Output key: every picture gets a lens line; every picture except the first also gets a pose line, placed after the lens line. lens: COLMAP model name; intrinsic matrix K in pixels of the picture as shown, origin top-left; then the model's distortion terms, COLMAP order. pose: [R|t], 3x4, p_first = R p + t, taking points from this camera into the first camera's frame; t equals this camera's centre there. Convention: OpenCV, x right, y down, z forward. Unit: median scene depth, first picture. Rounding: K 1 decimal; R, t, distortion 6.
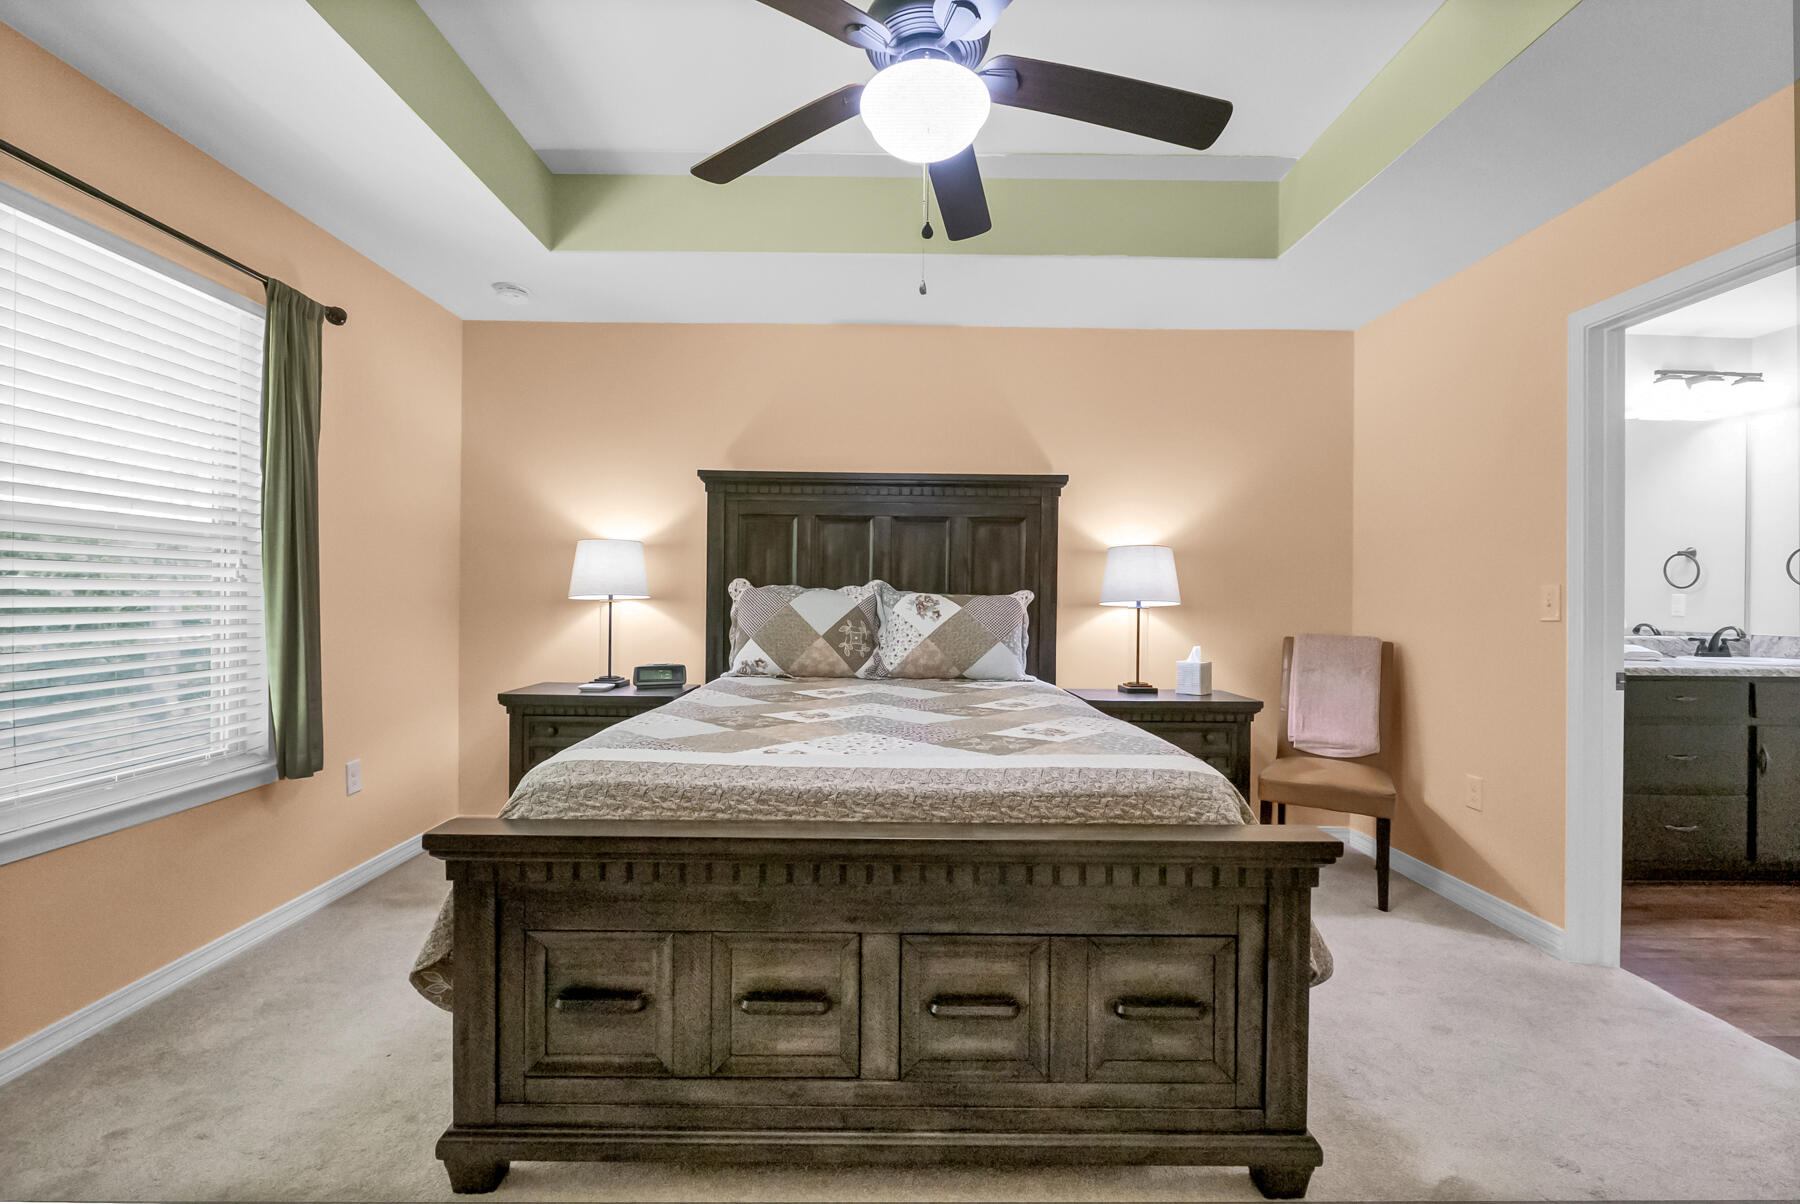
lens RADIAL K [[778.8, 0, 901.9], [0, 778.8, 594.8], [0, 0, 1]] dist [-0.011379, 0.005682]
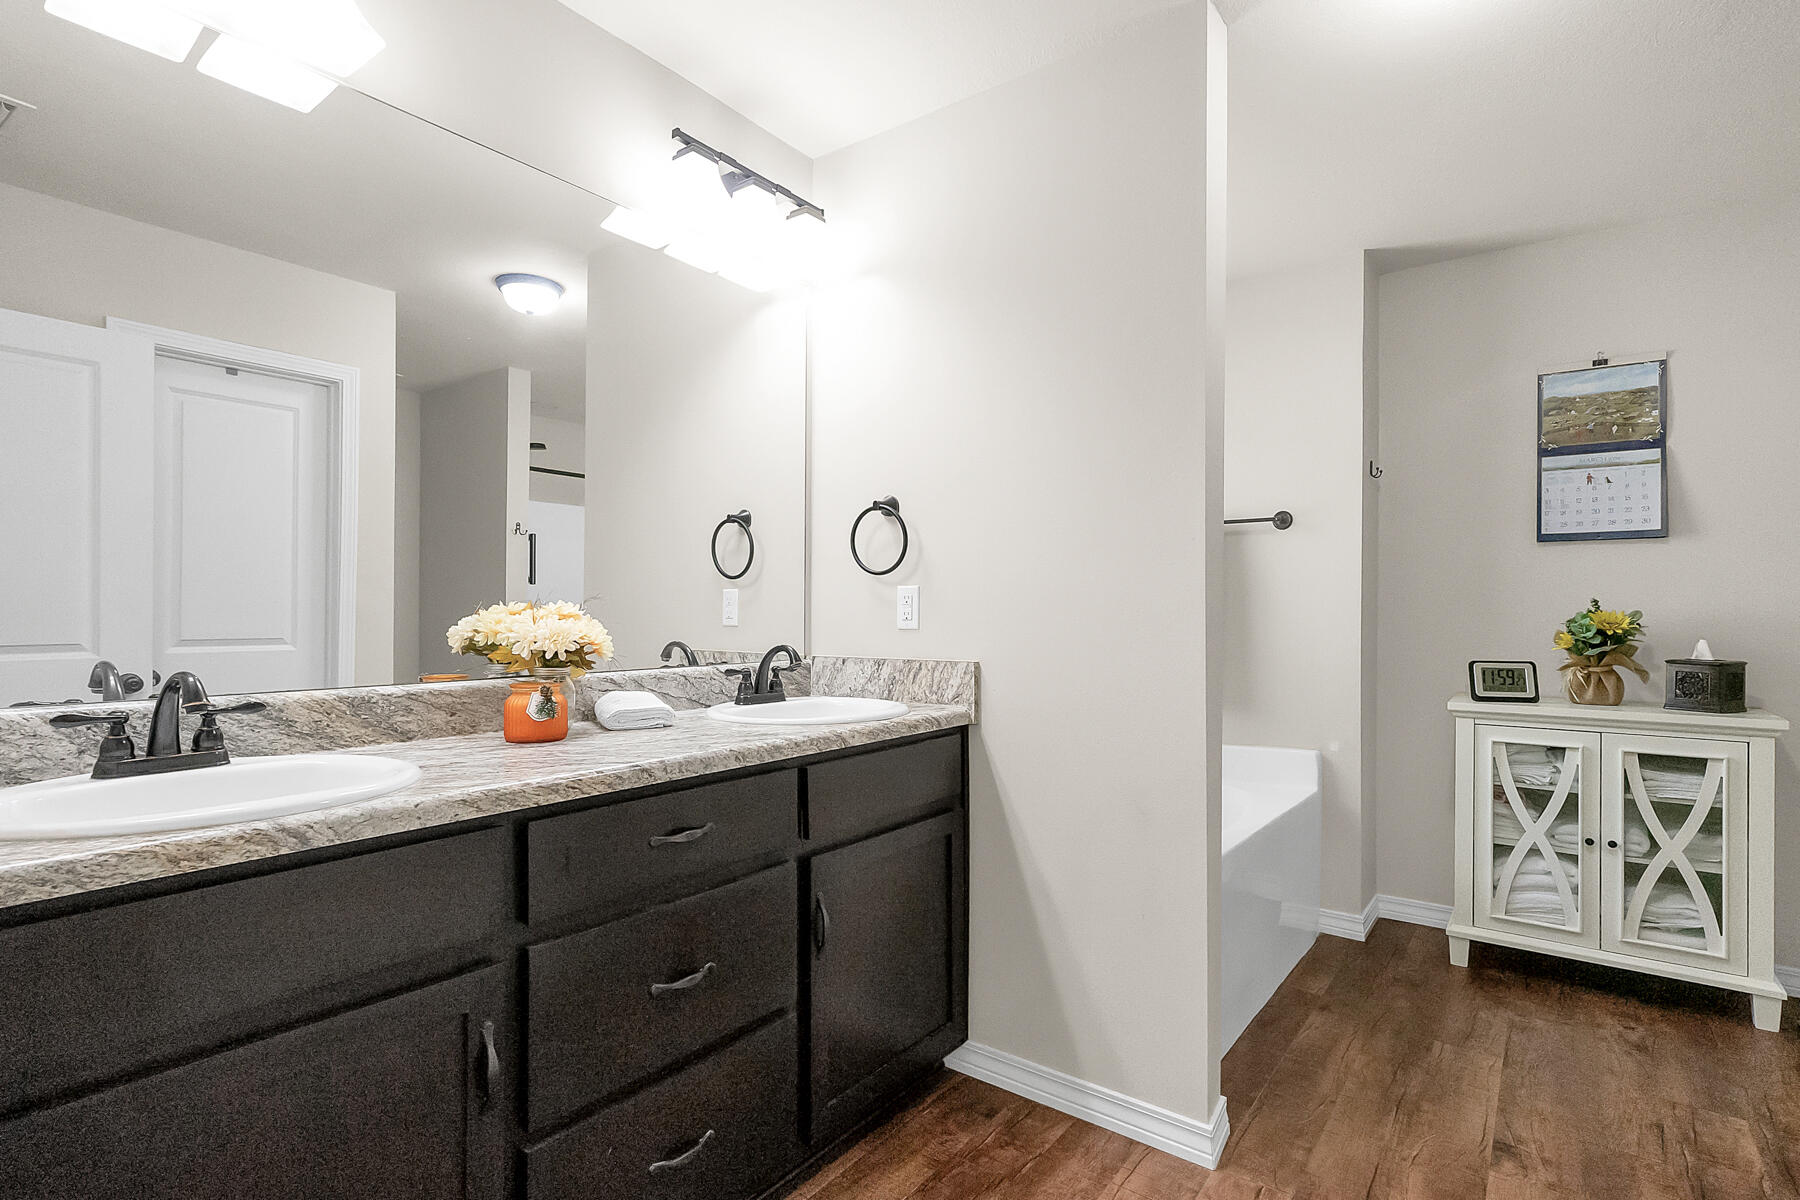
lens RADIAL K [[871.8, 0, 901.3], [0, 871.8, 609.7], [0, 0, 1]] dist [-0.000435, 0.001121]
pose [[0.616095, -0.009118, 0.787619, 0.657347], [0.002914, 0.999953, 0.009297, 0.011182], [-0.787667, -0.003433, 0.616092, 0.573366]]
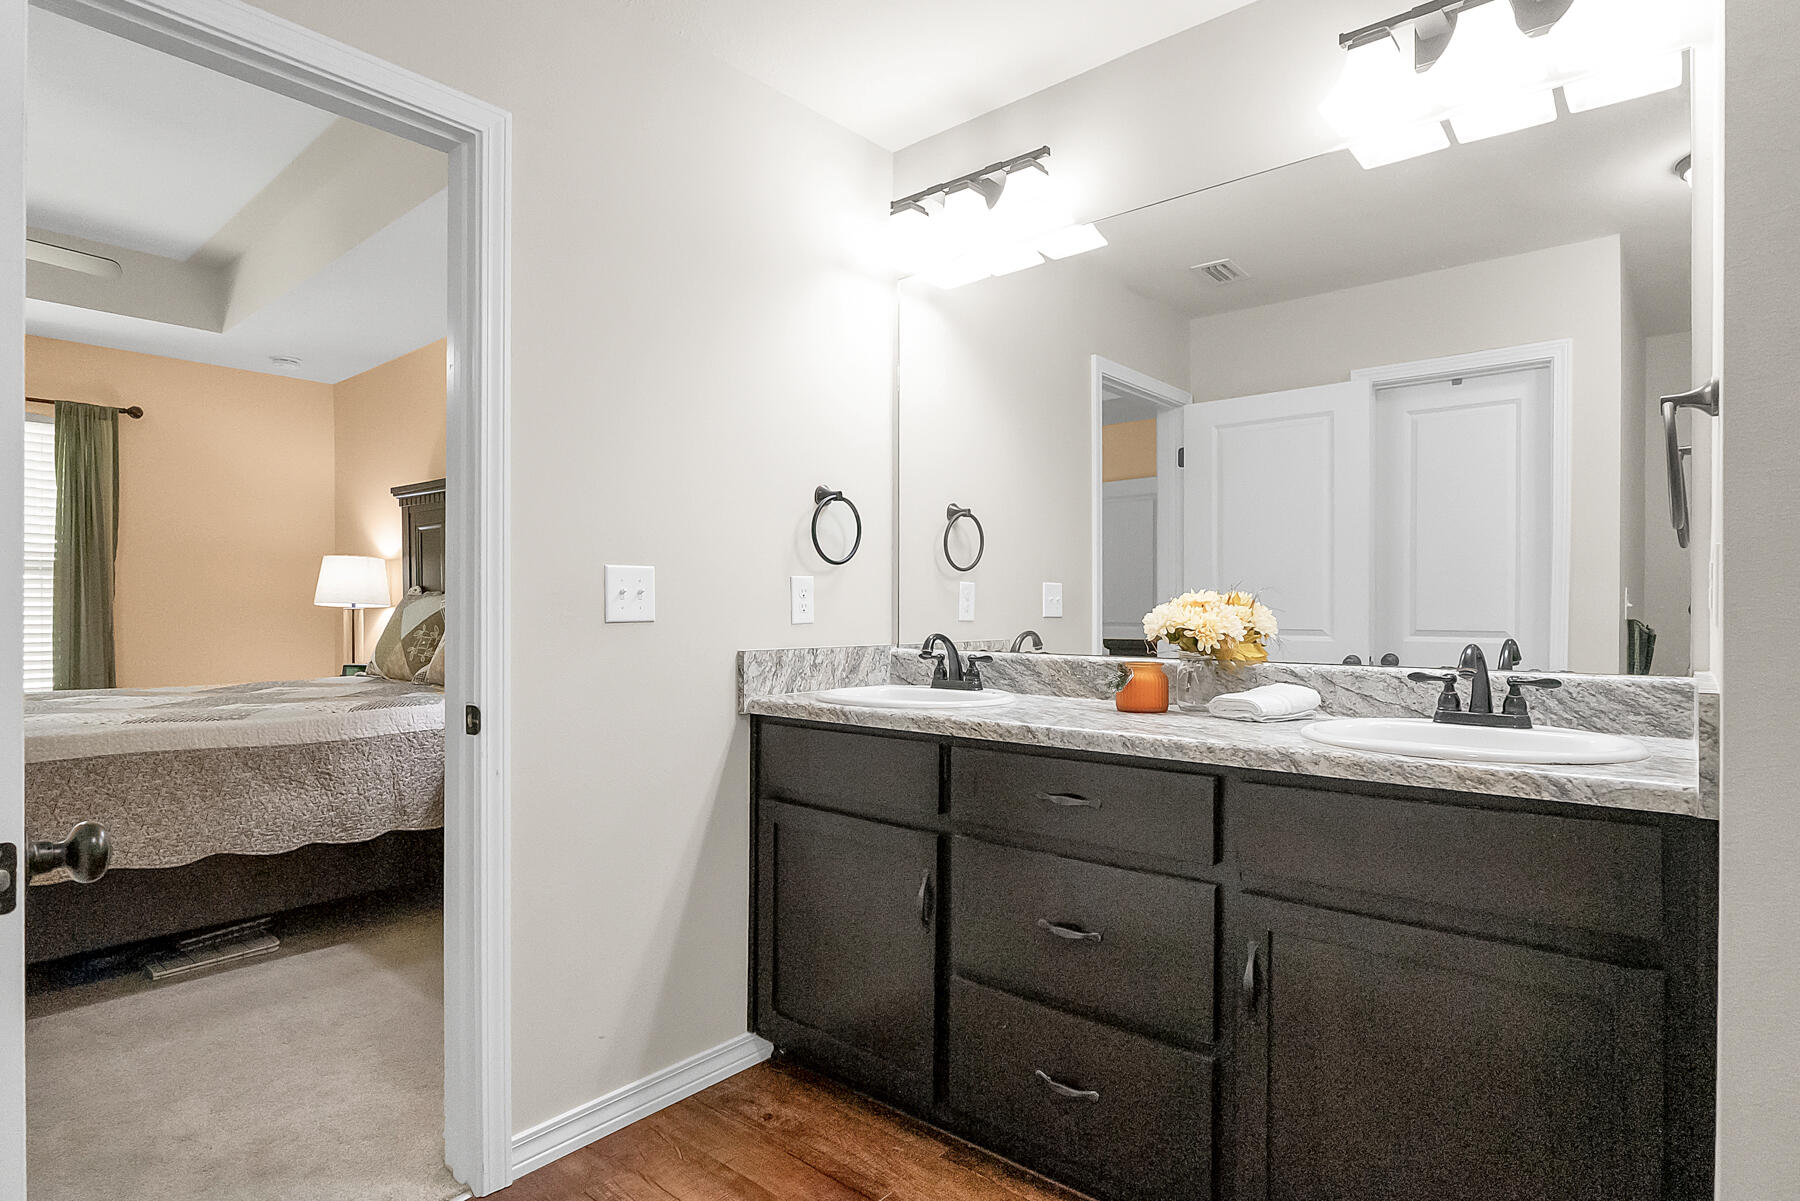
lens RADIAL K [[938.9, 0, 903.8], [0, 938.9, 612.9], [0, 0, 1]] dist [-0.004703, -0.000107]
pose [[0.755707, -0.007830, -0.654863, 1.180543], [0.009395, 0.999955, -0.001114, 0.023844], [0.654842, -0.005310, 0.755747, 0.482634]]
